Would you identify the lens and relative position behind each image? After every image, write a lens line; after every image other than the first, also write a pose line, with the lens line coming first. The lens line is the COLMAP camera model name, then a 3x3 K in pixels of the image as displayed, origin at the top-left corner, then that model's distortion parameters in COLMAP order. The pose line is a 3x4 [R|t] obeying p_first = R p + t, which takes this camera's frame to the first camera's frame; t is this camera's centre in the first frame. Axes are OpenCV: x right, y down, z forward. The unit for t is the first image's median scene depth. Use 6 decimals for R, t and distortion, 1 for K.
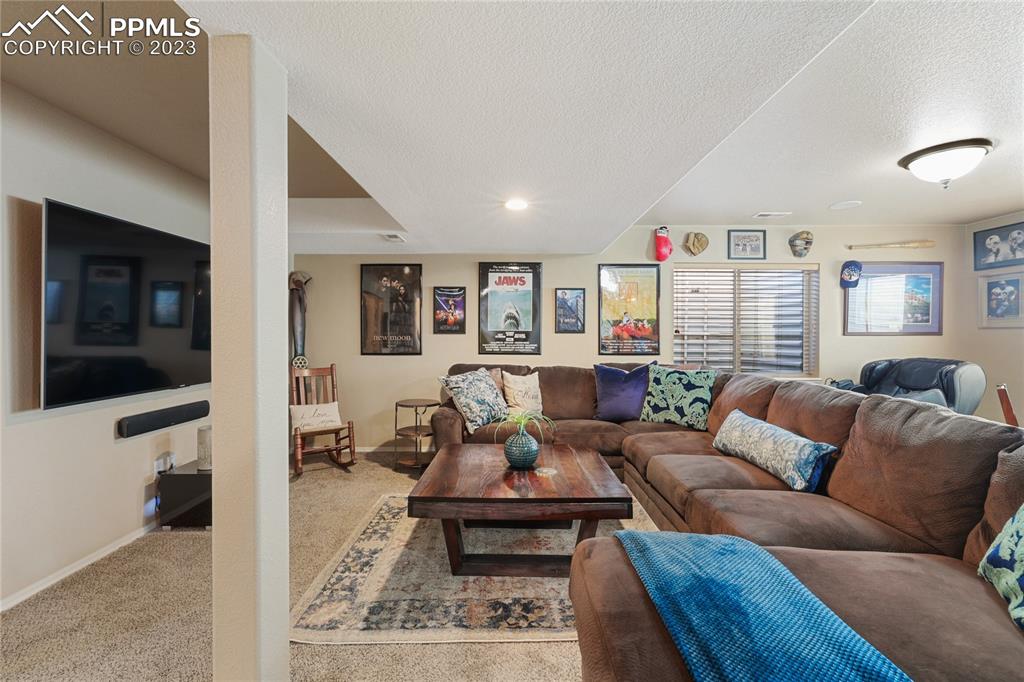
lens RADIAL K [[444.1, 0, 513.9], [0, 444.1, 334.1], [0, 0, 1]] dist [-0.002227, -0.000378]
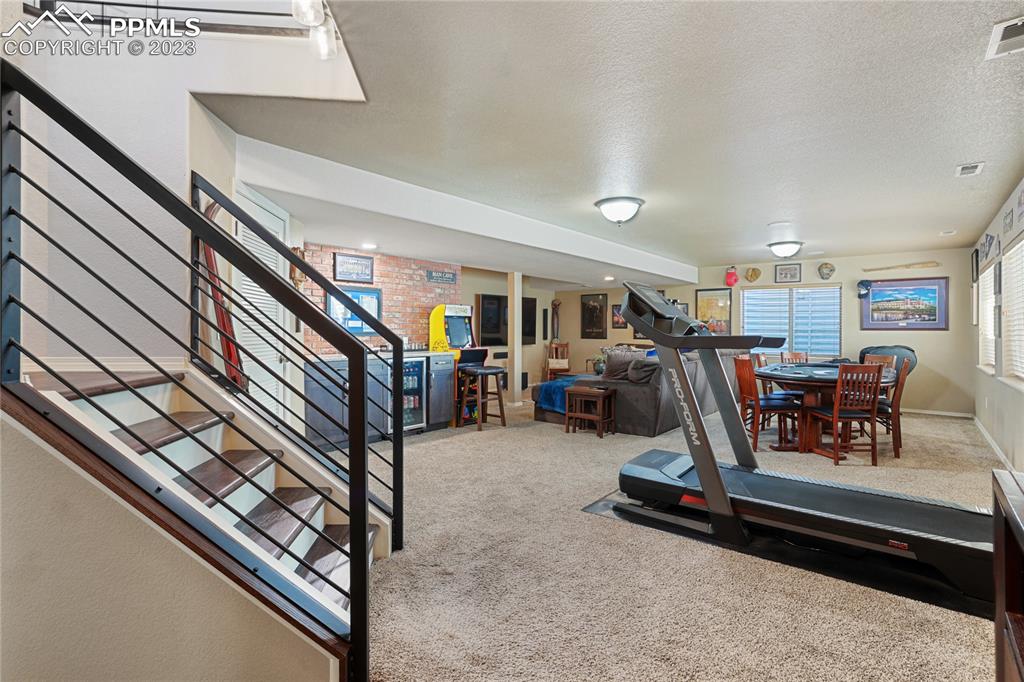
lens RADIAL K [[519.9, 0, 496.0], [0, 519.9, 322.7], [0, 0, 1]] dist [-0.006908, 0.000090]
pose [[0.753497, -0.004089, -0.657438, 0.971806], [-0.005743, 0.999902, -0.012802, 0.006579], [0.657426, 0.013422, 0.753400, -1.114439]]
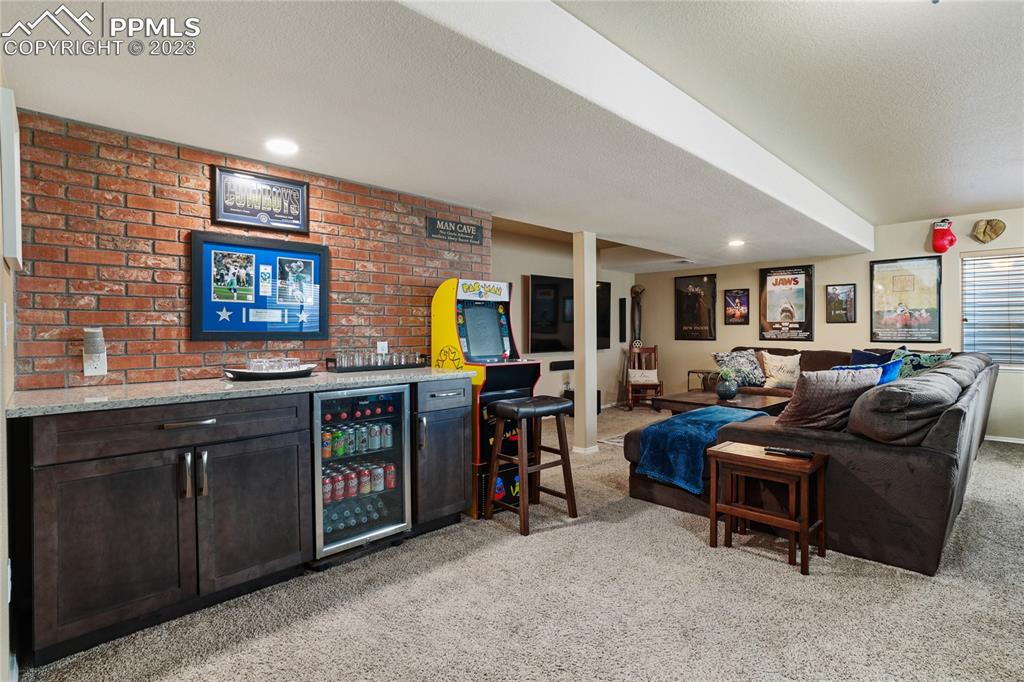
lens RADIAL K [[517.0, 0, 509.8], [0, 517.0, 334.9], [0, 0, 1]] dist [0.002666, 0.002411]
pose [[0.698713, 0.003695, -0.715392, 0.498675], [0.003676, 0.999955, 0.008756, 0.014169], [0.715392, -0.008747, 0.698668, -0.582006]]
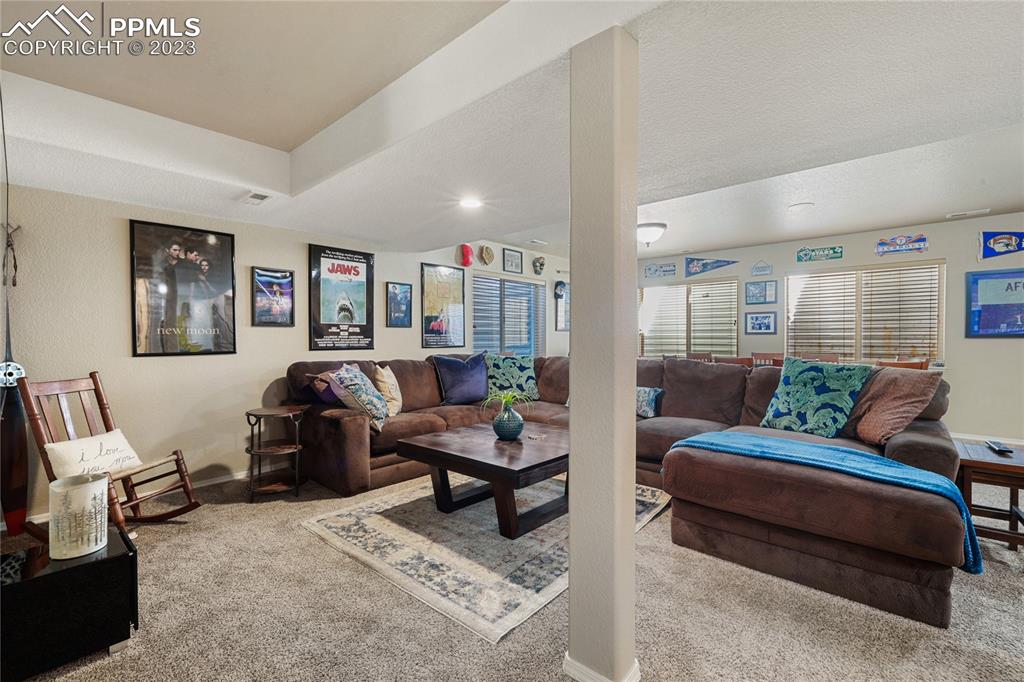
lens RADIAL K [[444.1, 0, 507.7], [0, 444.1, 343.9], [0, 0, 1]] dist [-0.002227, -0.000378]
pose [[0.660414, -0.016473, 0.750721, -0.480145], [0.005955, 0.999843, 0.016701, 0.020234], [-0.750878, -0.006559, 0.660409, 0.143863]]
